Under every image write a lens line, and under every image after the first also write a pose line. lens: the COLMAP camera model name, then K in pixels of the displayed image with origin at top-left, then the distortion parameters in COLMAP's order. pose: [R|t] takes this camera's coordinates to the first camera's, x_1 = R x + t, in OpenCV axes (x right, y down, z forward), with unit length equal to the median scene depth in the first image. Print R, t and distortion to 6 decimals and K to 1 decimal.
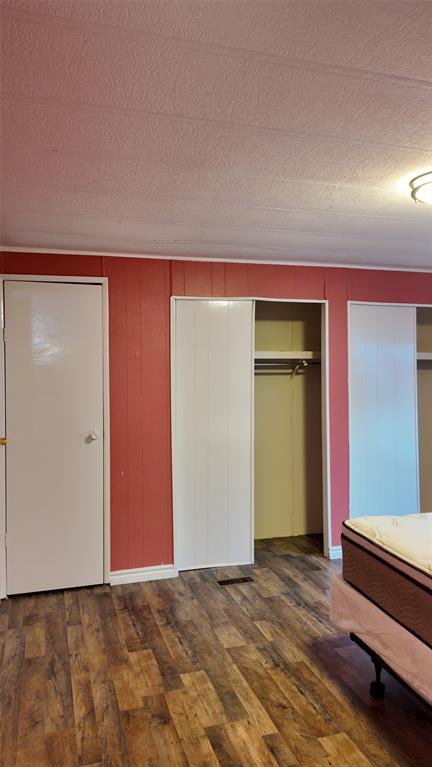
lens RADIAL K [[566.8, 0, 221.0], [0, 566.8, 383.1], [0, 0, 1]] dist [0.121038, -0.151329]
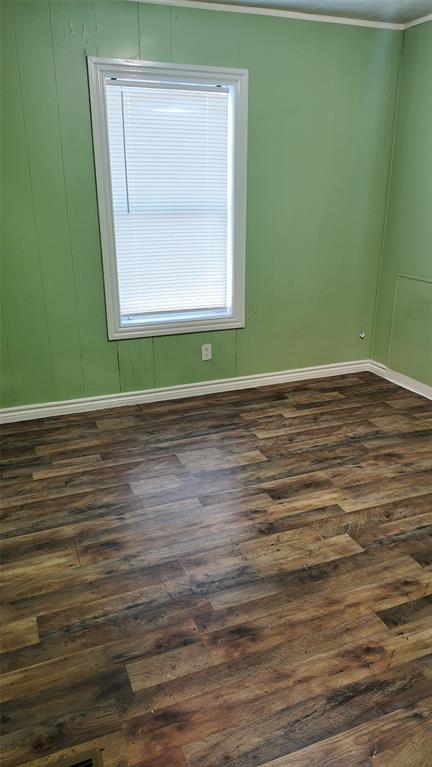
lens RADIAL K [[573.1, 0, 219.1], [0, 573.1, 380.1], [0, 0, 1]] dist [0.124449, -0.217142]
pose [[0.050509, 0.351034, -0.934999, 0.780372], [-0.013015, 0.936346, 0.350836, -0.018593], [0.998639, -0.005551, 0.051863, 0.904085]]
